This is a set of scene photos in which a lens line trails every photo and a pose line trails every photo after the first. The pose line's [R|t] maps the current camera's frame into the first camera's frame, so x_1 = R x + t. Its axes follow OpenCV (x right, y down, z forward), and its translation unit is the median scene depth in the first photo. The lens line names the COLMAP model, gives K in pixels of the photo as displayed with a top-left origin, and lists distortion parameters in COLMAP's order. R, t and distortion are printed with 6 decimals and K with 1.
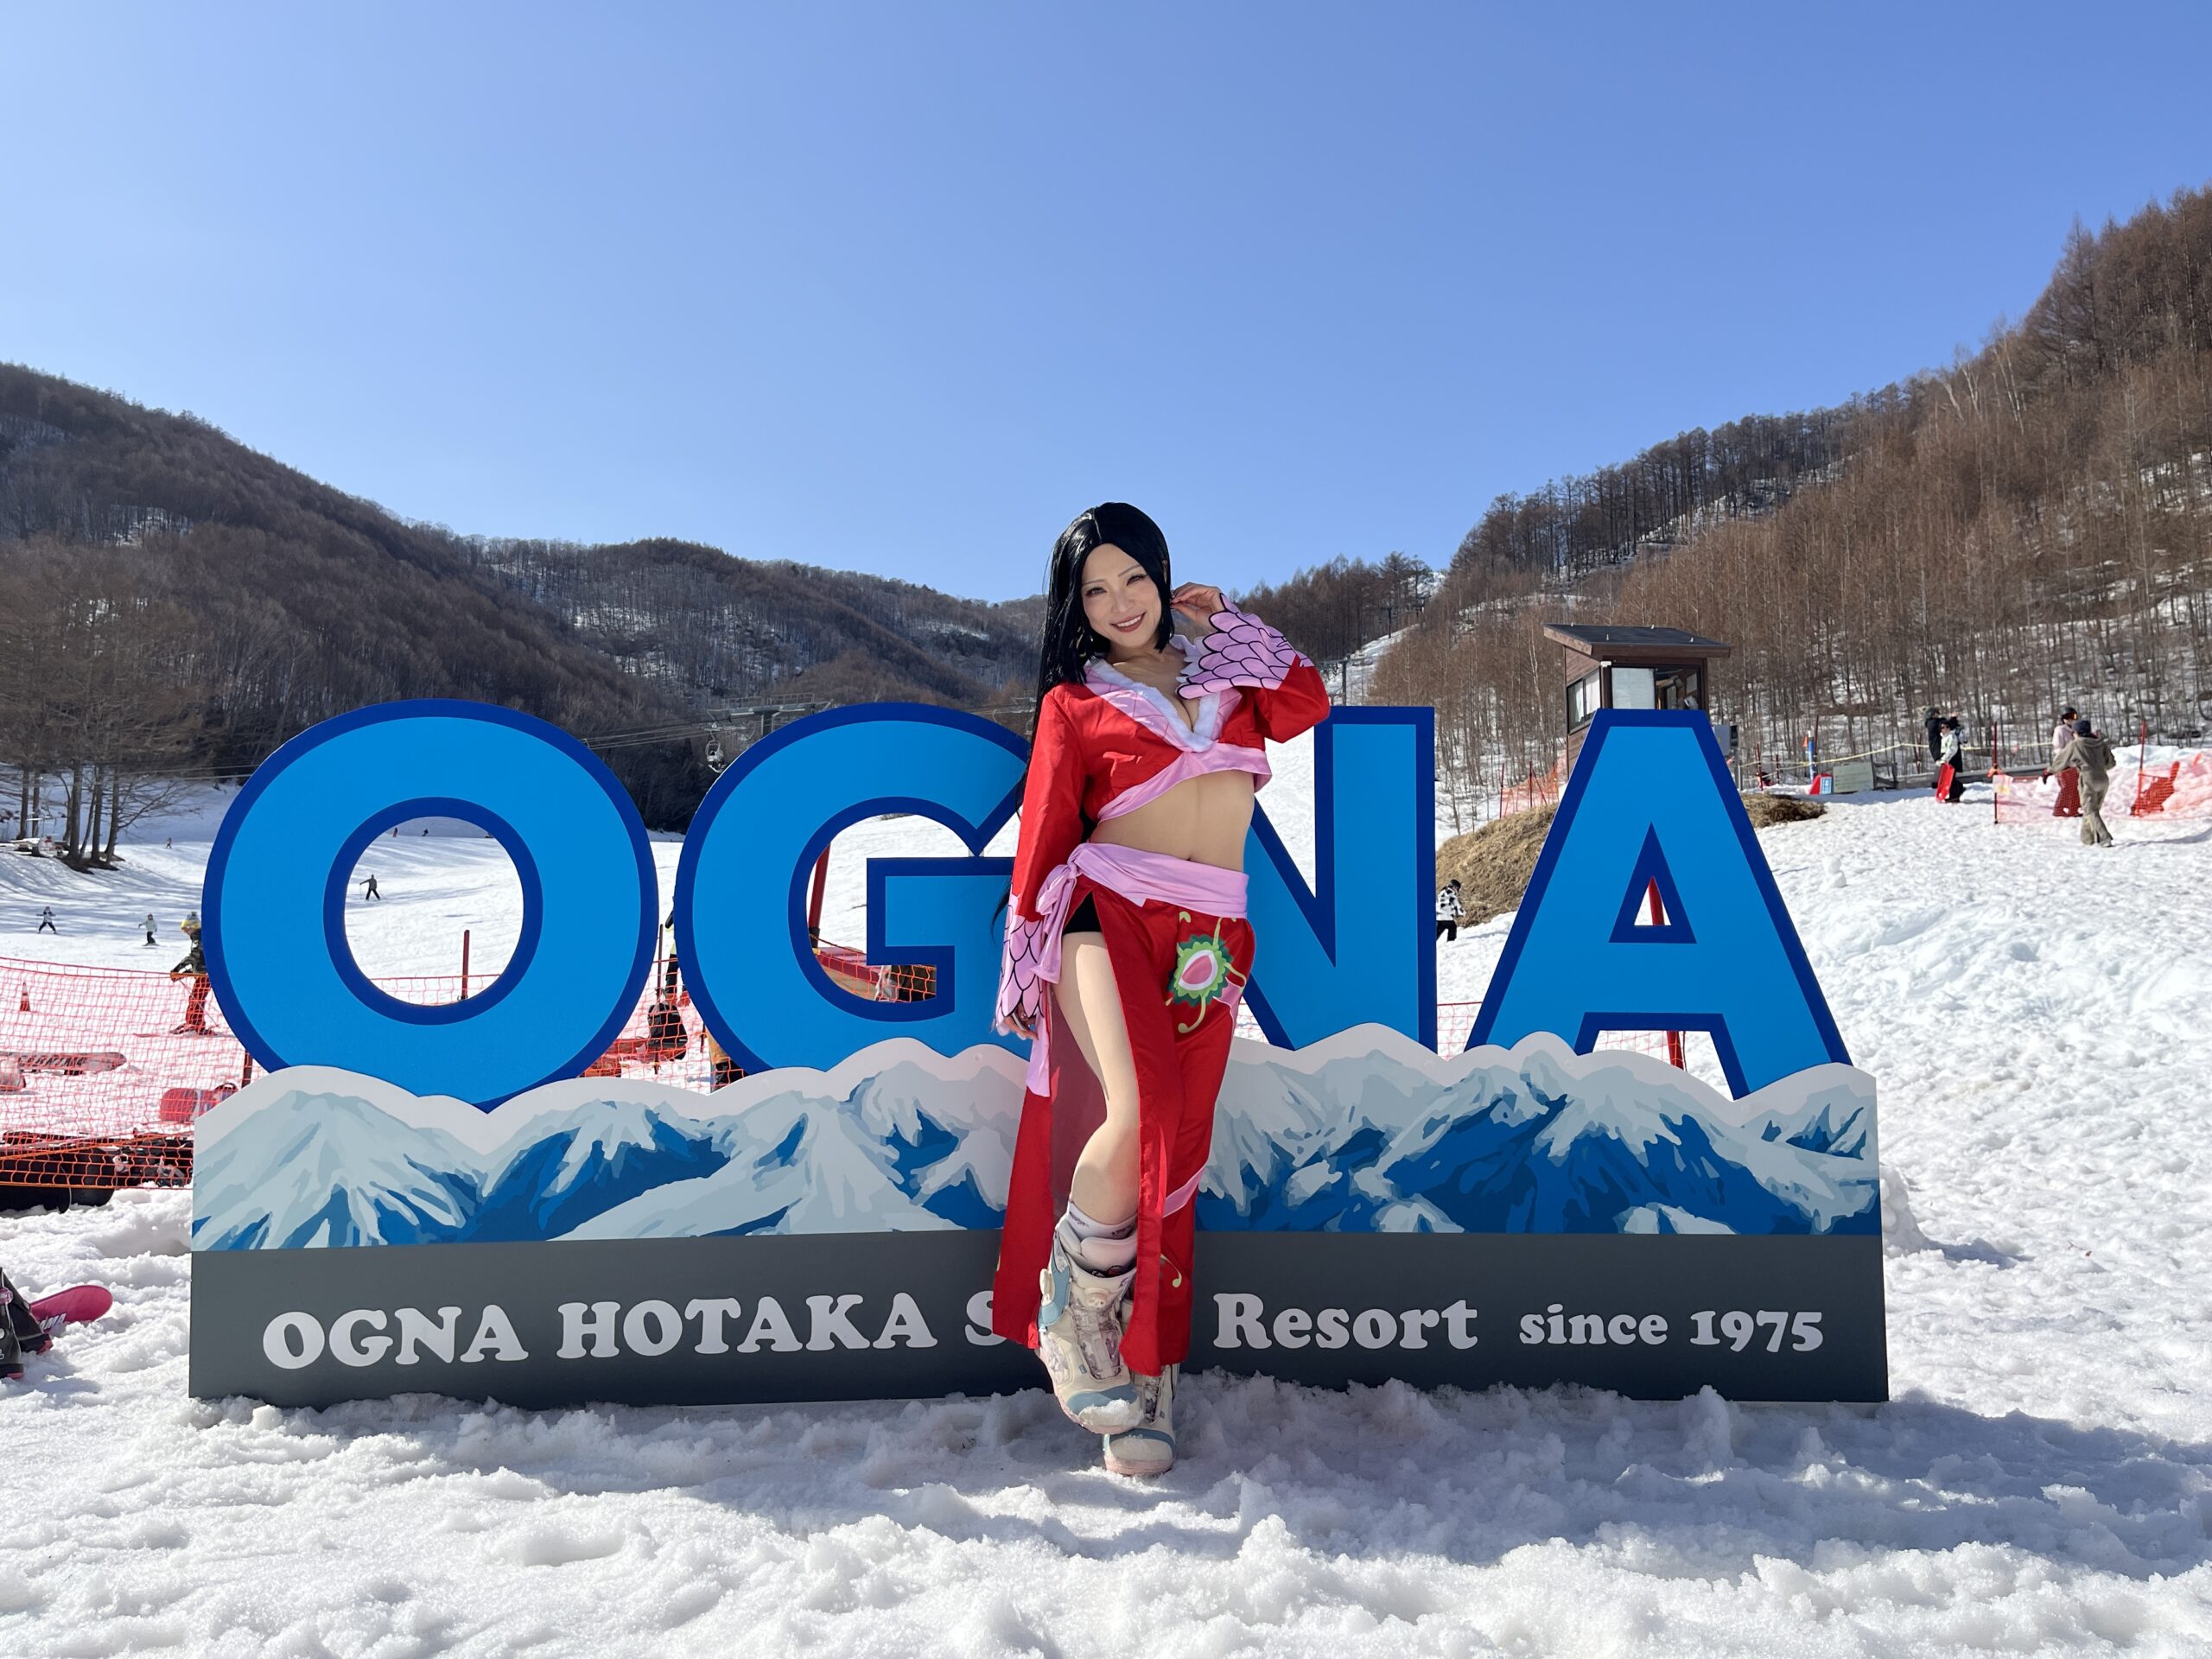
lens RADIAL K [[1665.1, 0, 1113.0], [0, 1665.1, 830.4], [0, 0, 1]] dist [0.073287, -0.097104]
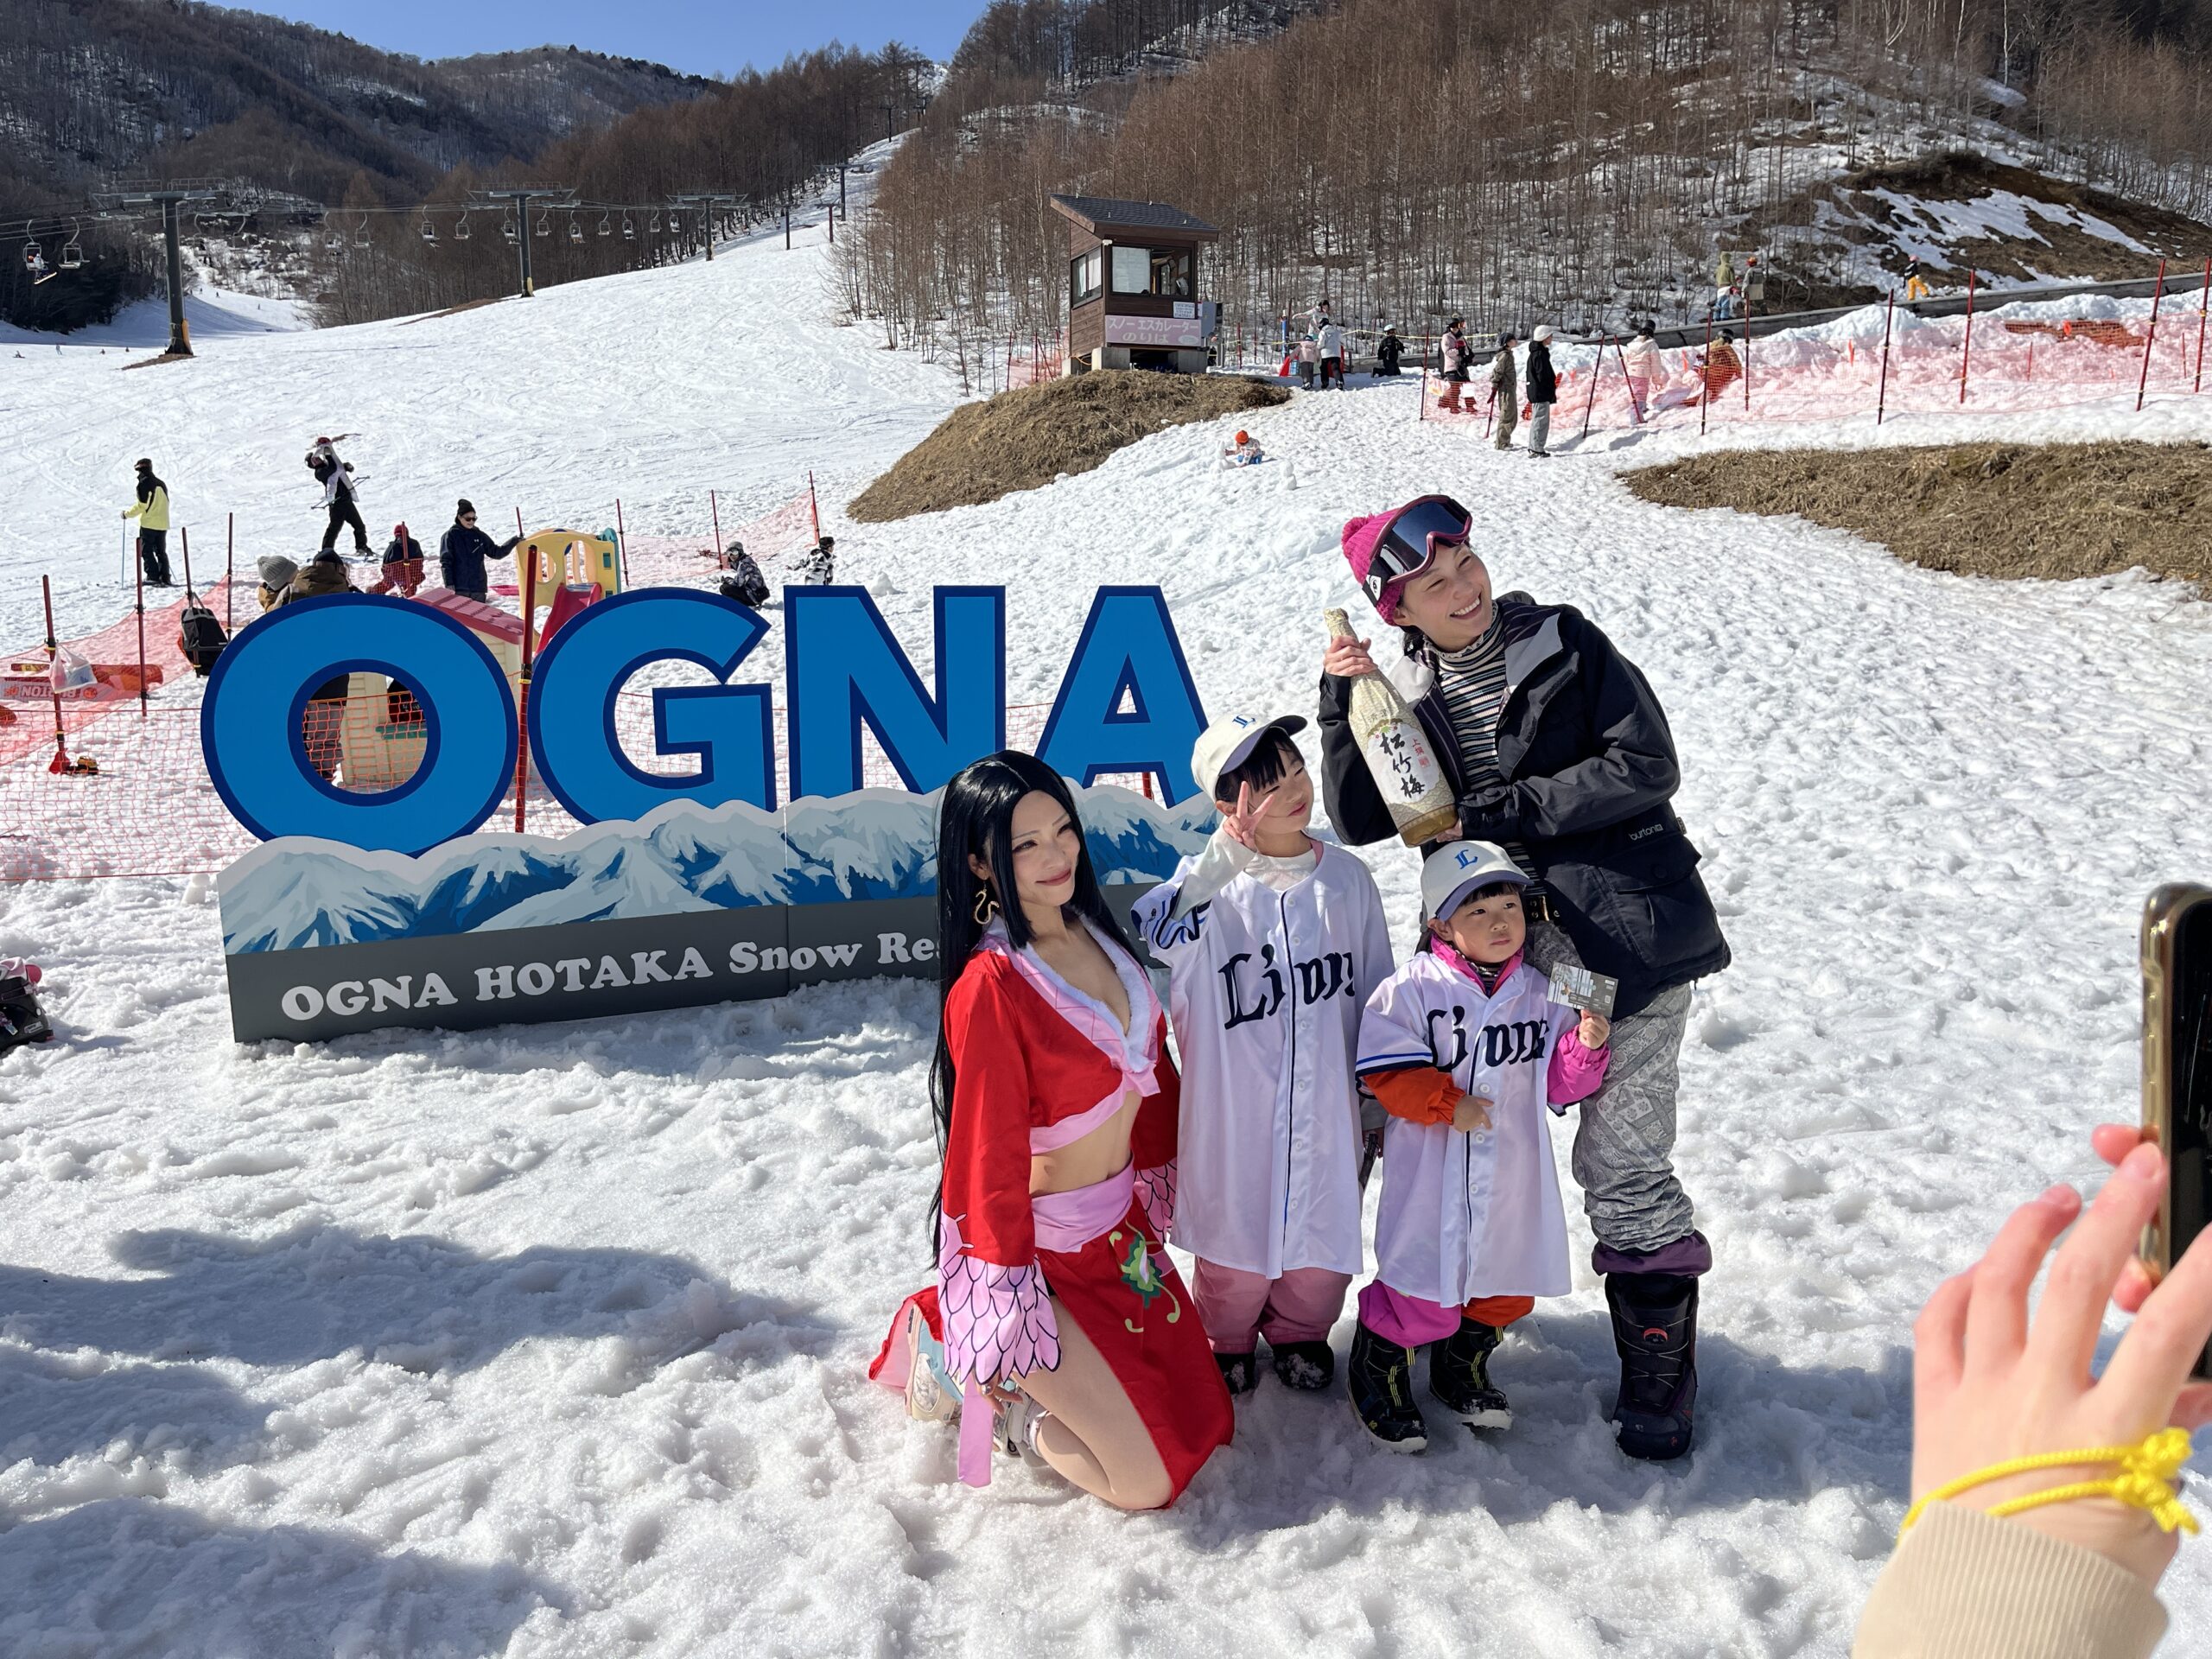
lens RADIAL K [[1665.1, 0, 1108.2], [0, 1665.1, 806.6], [0, 0, 1]] dist [0.073287, -0.097104]
pose [[0.958155, -0.046800, 0.282398, -0.189642], [-0.028727, 0.965843, 0.257529, -0.297430], [-0.284804, -0.254865, 0.924084, -0.615756]]
